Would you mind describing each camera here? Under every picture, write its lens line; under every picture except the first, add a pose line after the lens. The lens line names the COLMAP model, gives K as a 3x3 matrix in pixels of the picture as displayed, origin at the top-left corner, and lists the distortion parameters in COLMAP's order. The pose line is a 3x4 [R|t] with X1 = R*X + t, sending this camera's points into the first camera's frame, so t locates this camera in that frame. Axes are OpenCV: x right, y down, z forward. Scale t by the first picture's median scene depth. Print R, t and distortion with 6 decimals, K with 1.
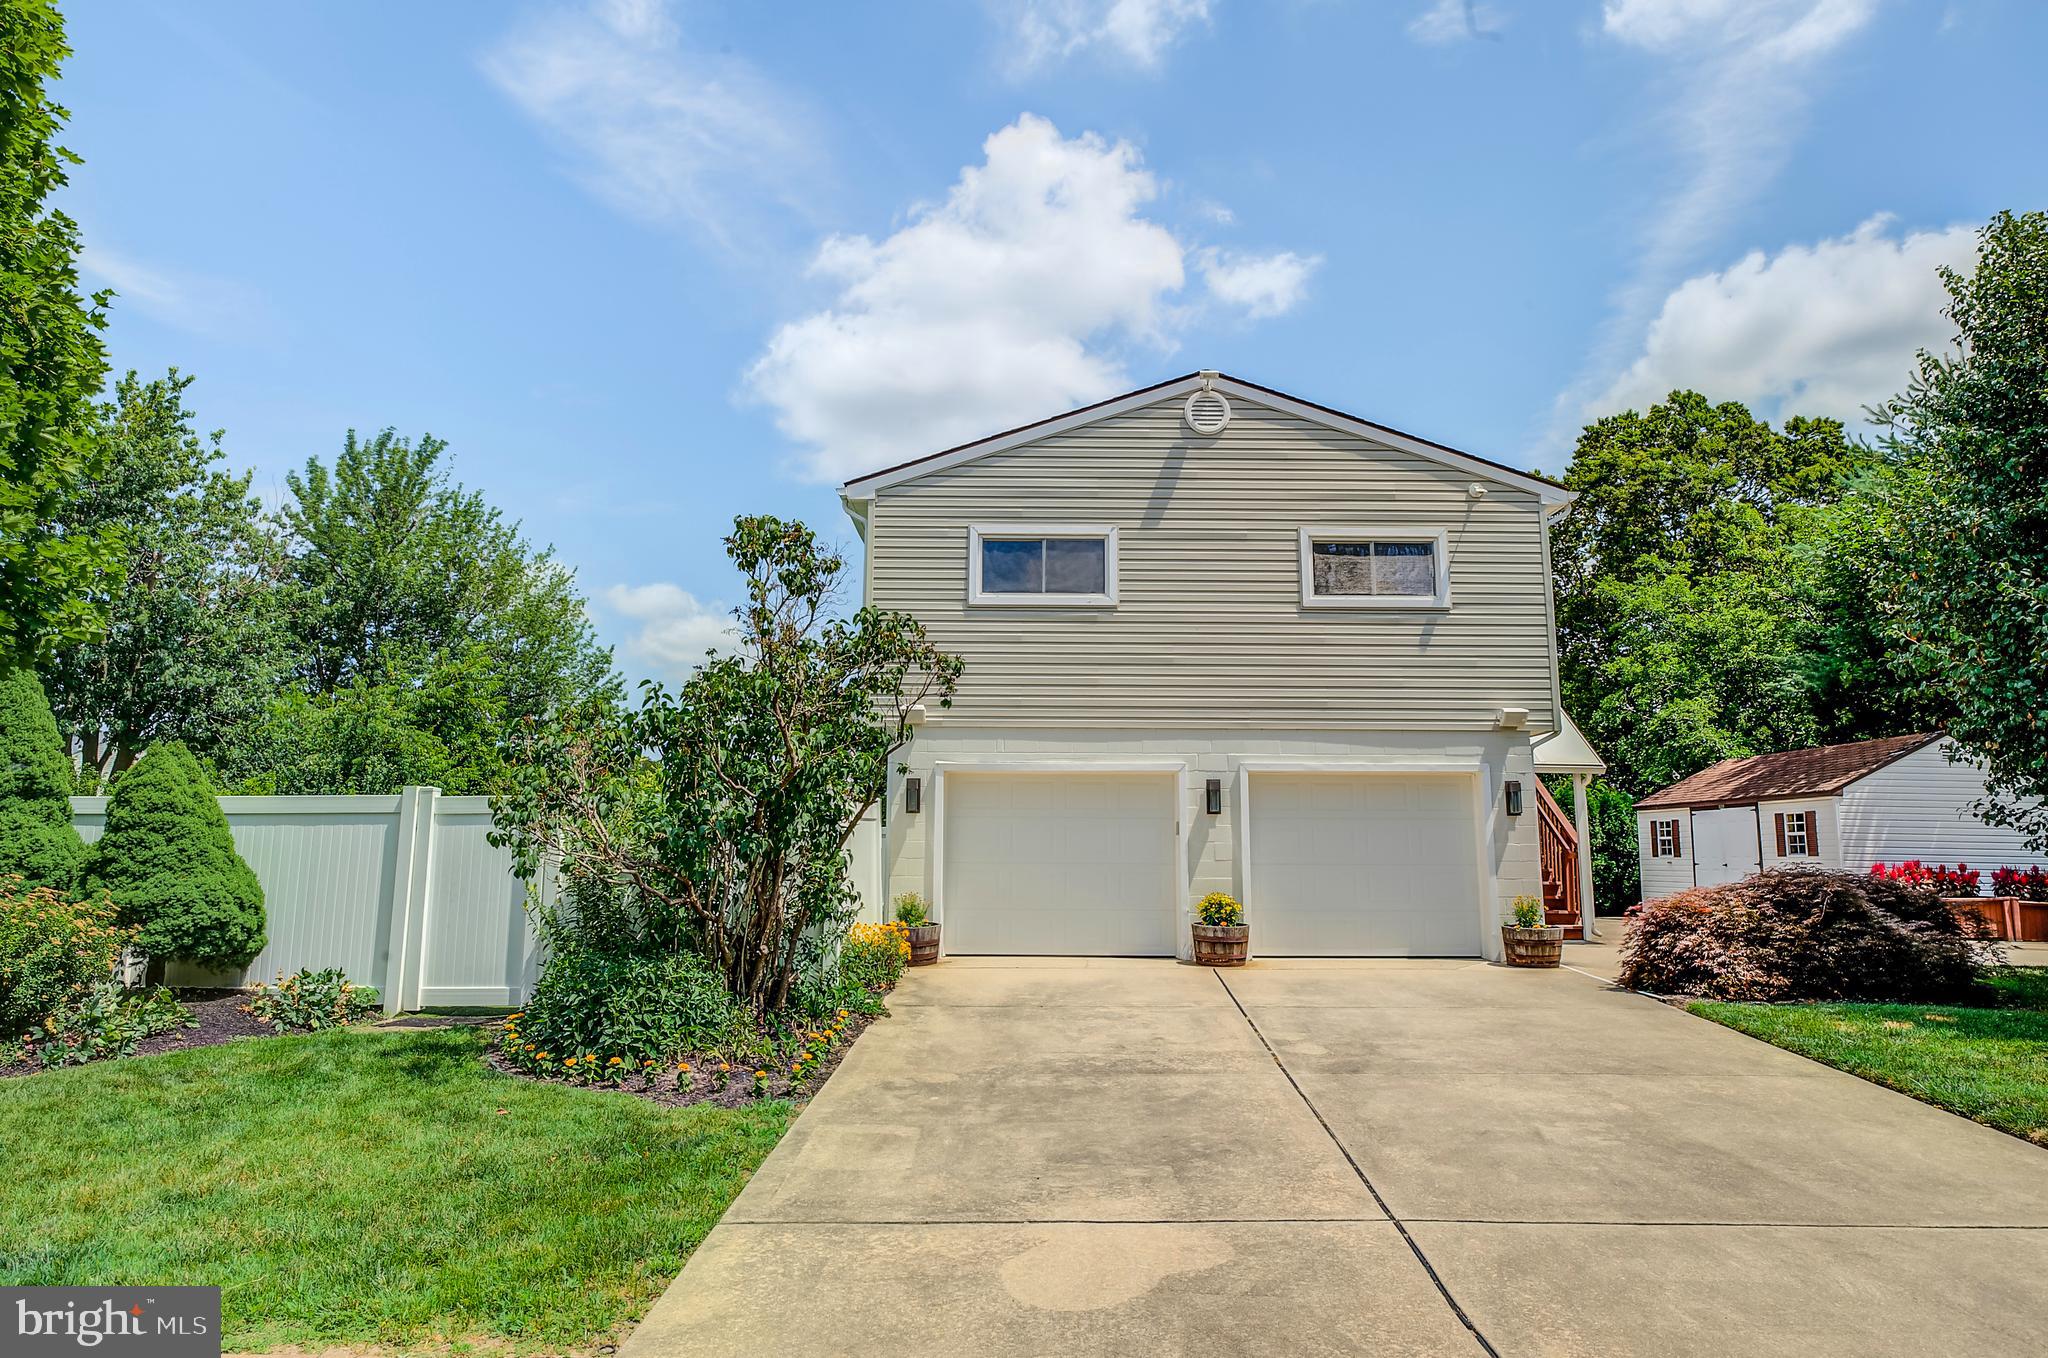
lens RADIAL K [[1147.3, 0, 1024.0], [0, 1147.3, 679.0], [0, 0, 1]] dist [-0.014697, 0.000749]
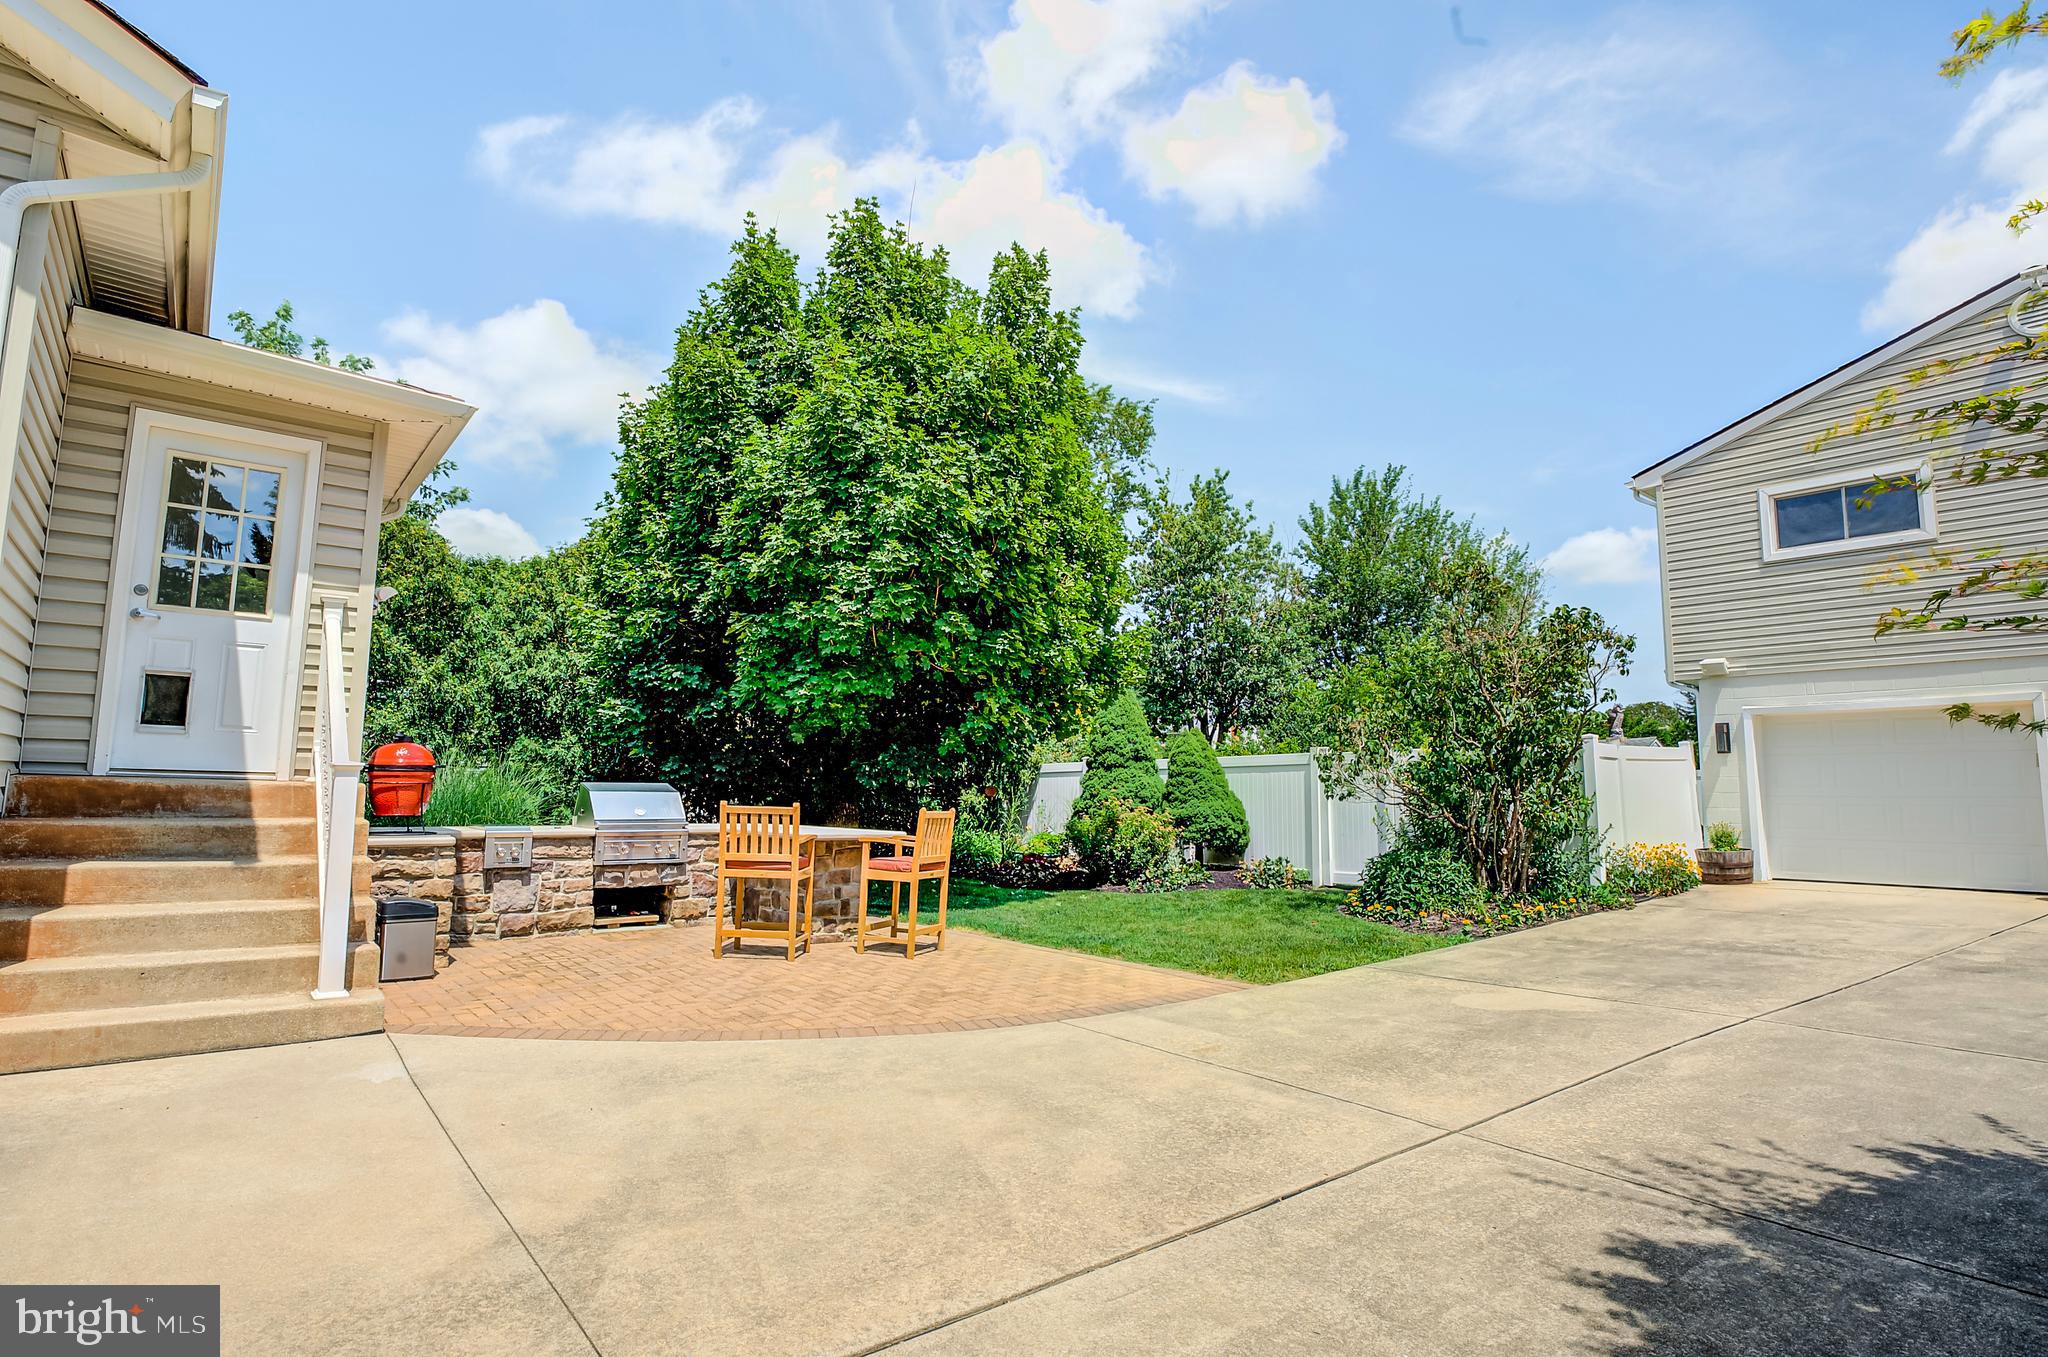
lens RADIAL K [[1036.3, 0, 1024.0], [0, 1036.3, 678.5], [0, 0, 1]] dist [-0.001274, -0.000432]
pose [[0.633157, -0.085716, -0.769263, 0.107103], [0.114324, 0.993305, -0.016583, -0.007948], [0.765534, -0.077446, 0.638717, -0.075787]]
